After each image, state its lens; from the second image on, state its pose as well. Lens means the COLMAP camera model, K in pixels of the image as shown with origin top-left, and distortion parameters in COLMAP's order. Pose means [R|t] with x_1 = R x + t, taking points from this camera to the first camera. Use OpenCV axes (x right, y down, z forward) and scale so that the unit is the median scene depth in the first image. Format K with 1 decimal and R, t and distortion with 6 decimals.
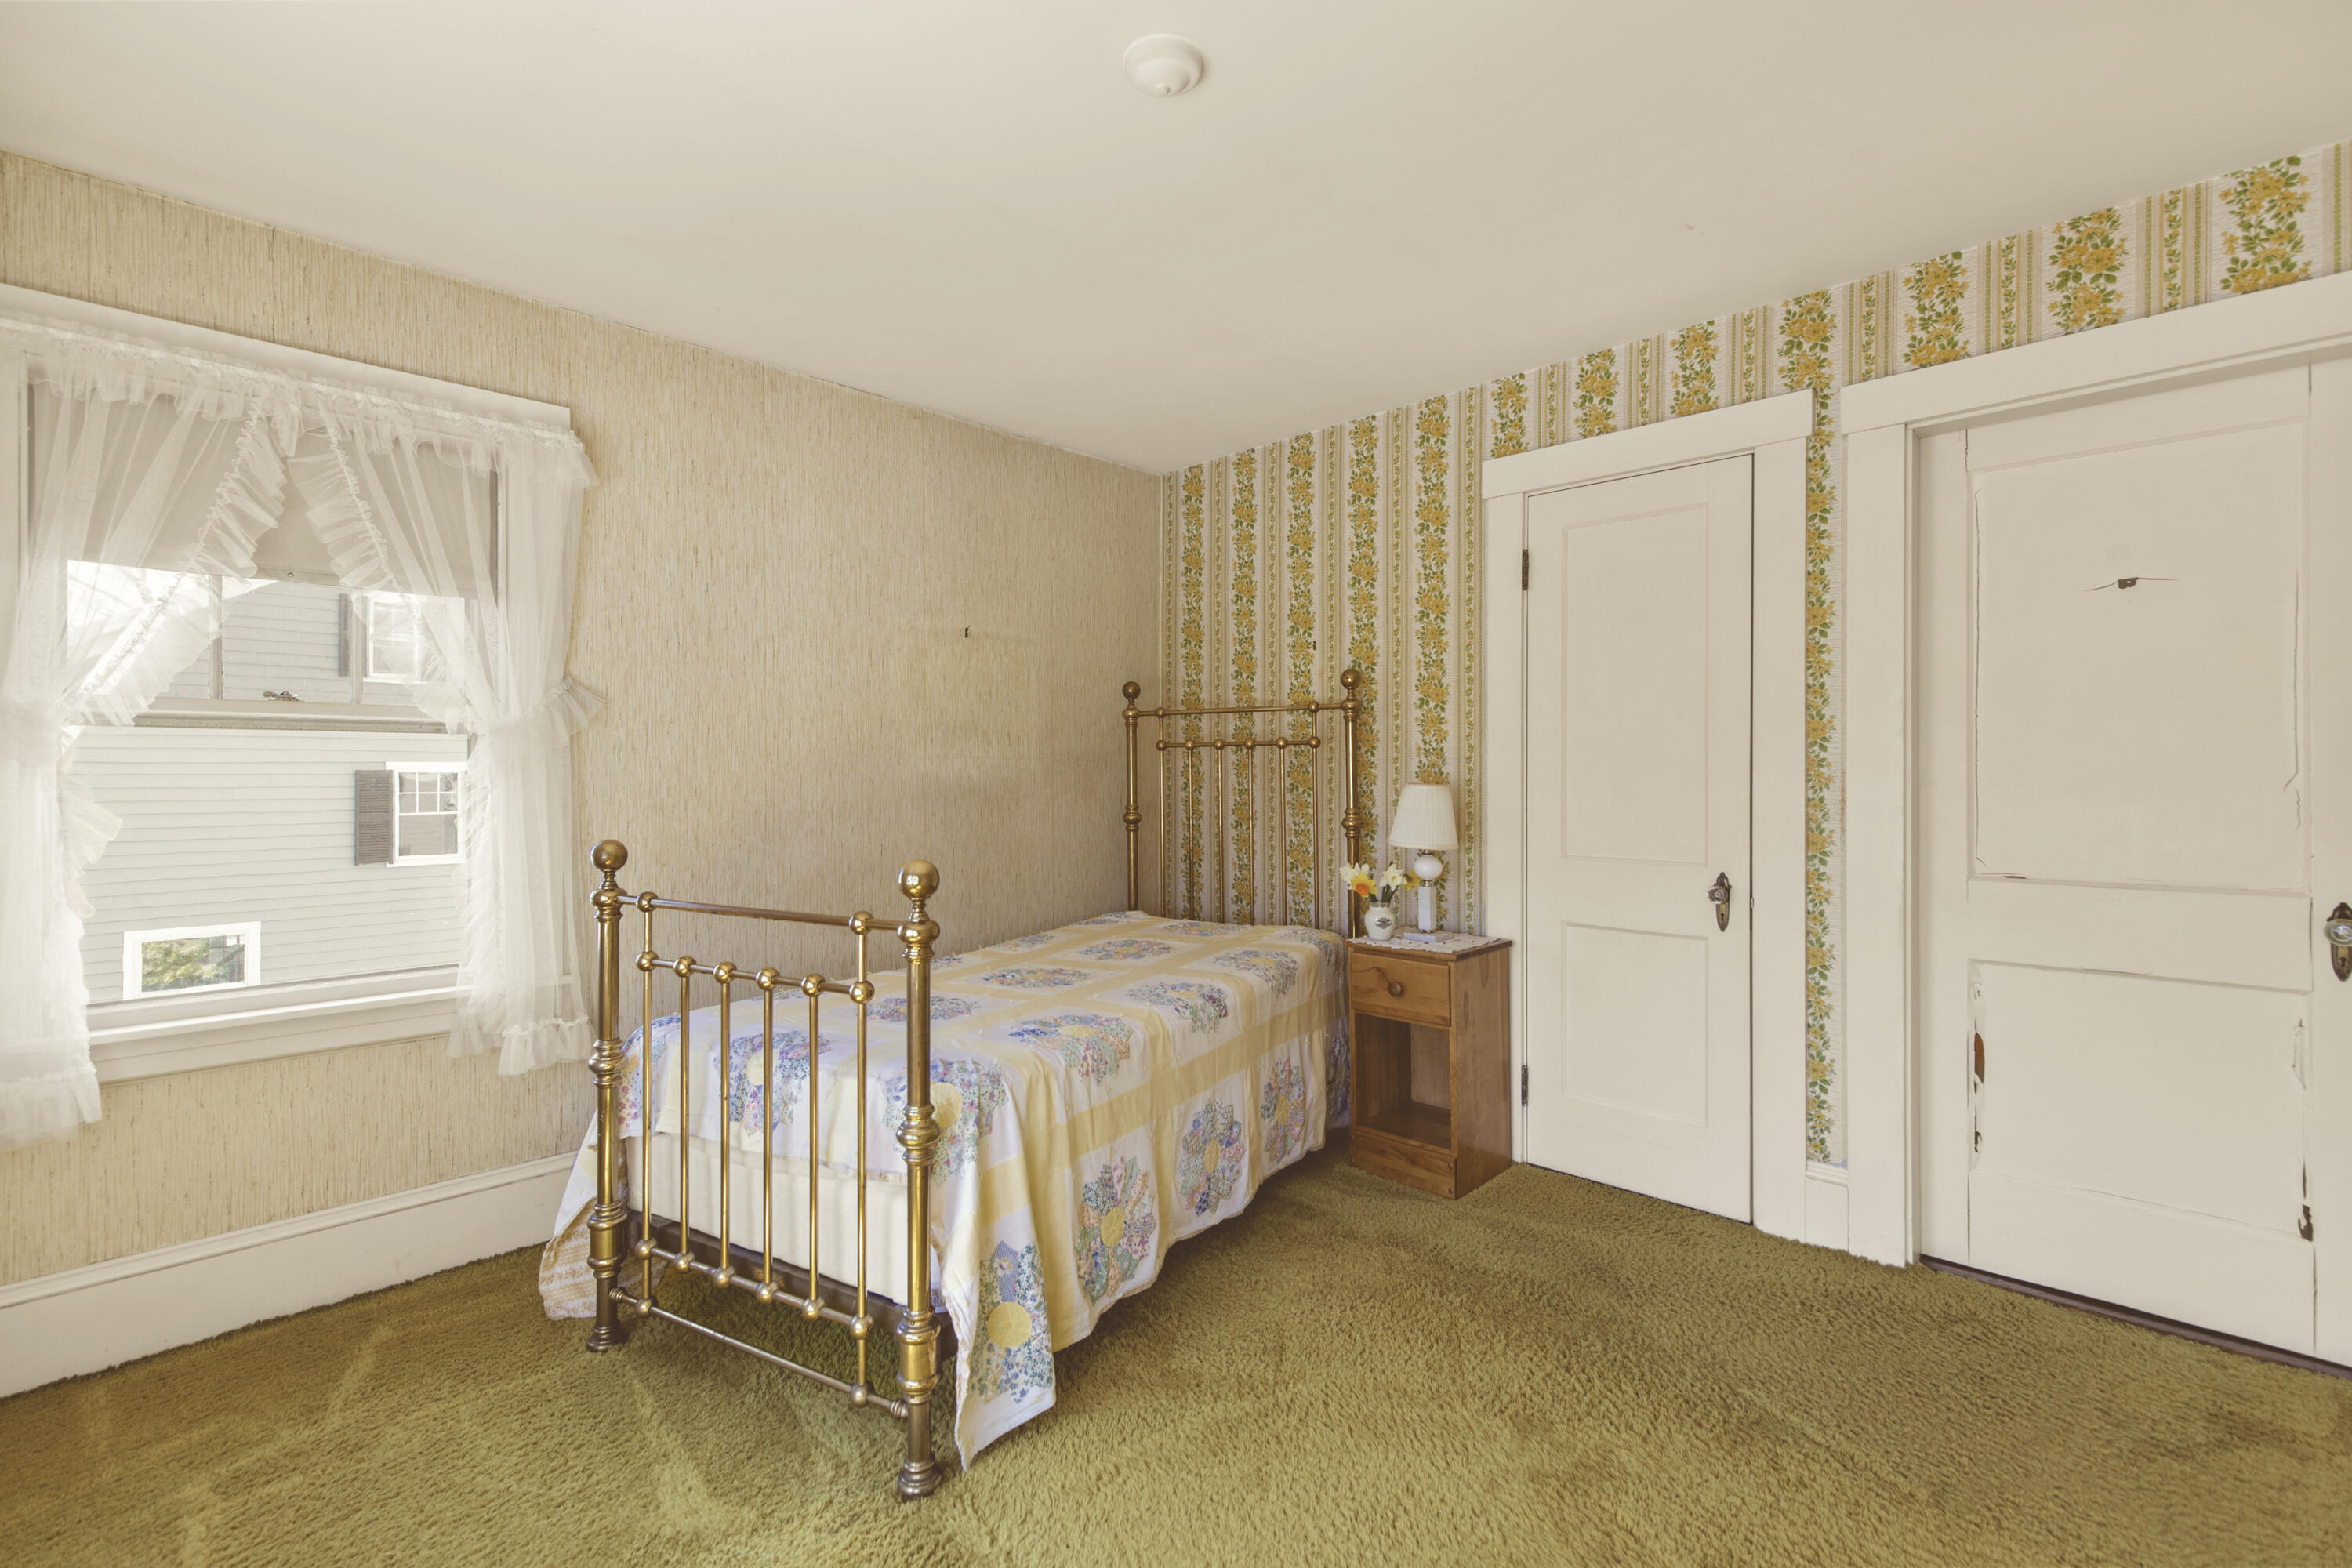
lens RADIAL K [[1061.1, 0, 1183.6], [0, 1061.1, 774.6], [0, 0, 1]] dist [0.000429, -0.000171]
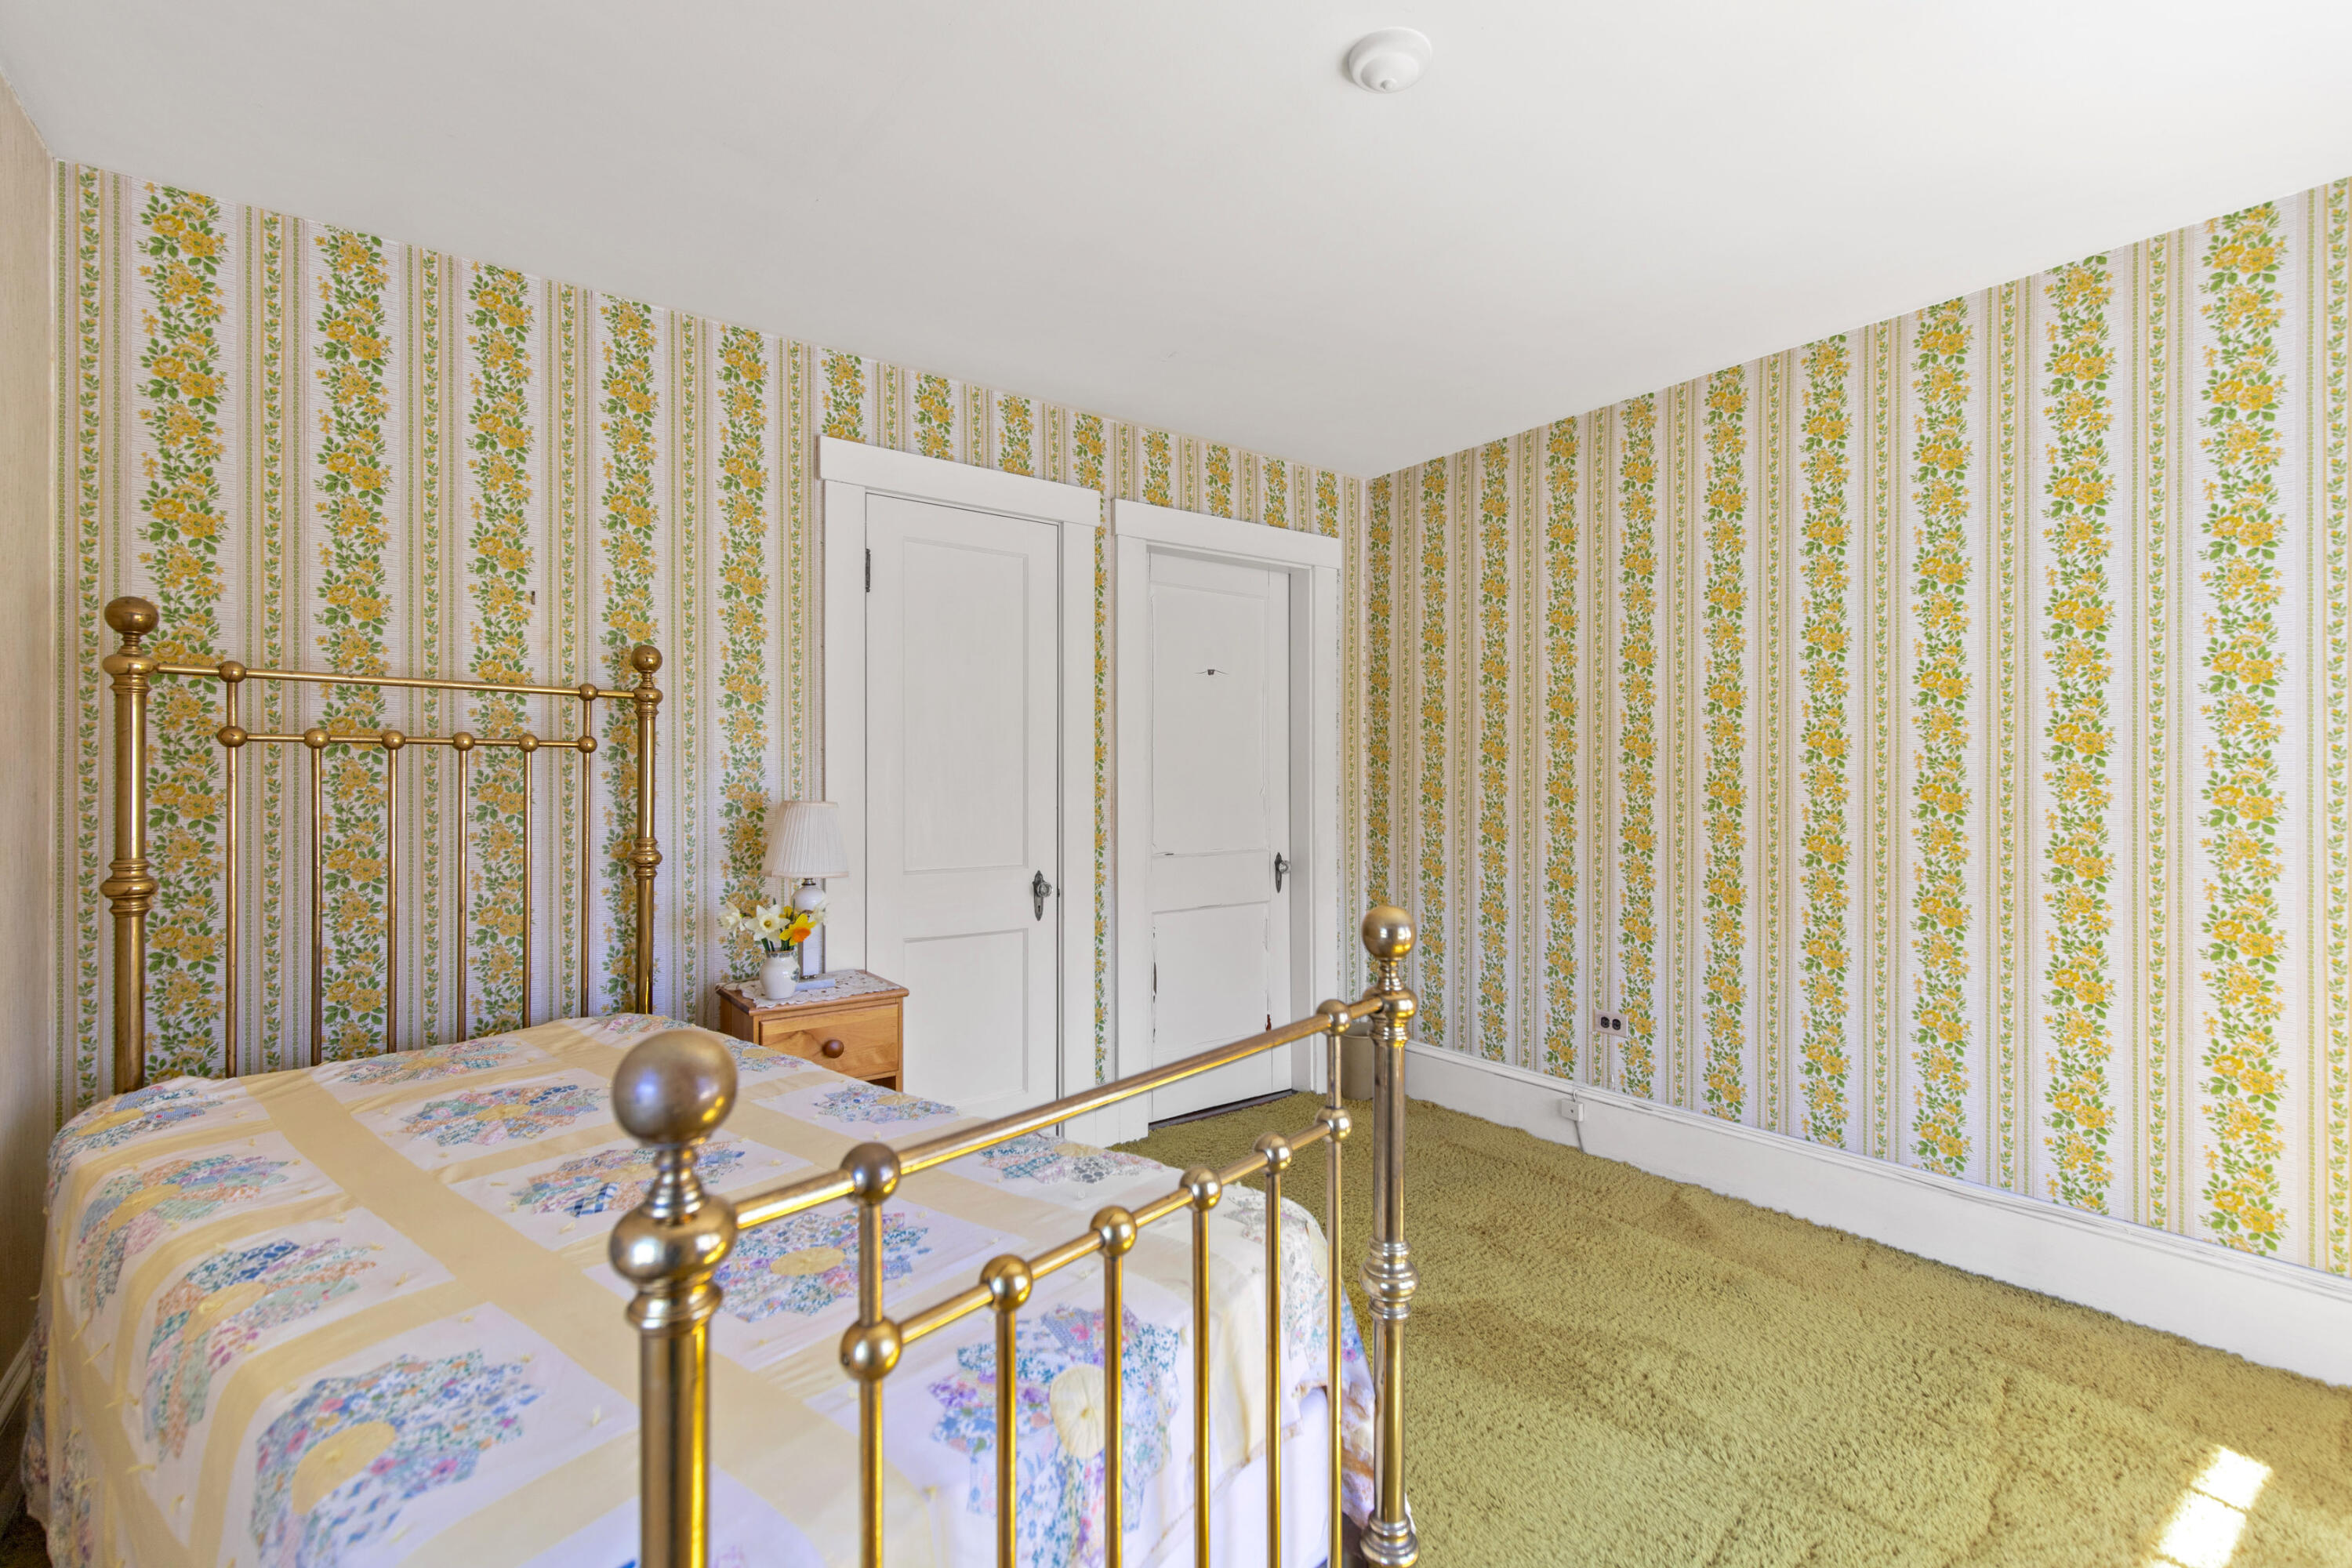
lens RADIAL K [[1061.1, 0, 1183.6], [0, 1061.1, 774.6], [0, 0, 1]] dist [0.000429, -0.000171]
pose [[0.143811, 0.003863, 0.989598, -0.567336], [-0.000644, 0.999993, -0.003810, -0.010059], [-0.989605, -0.000089, 0.143813, 0.596512]]
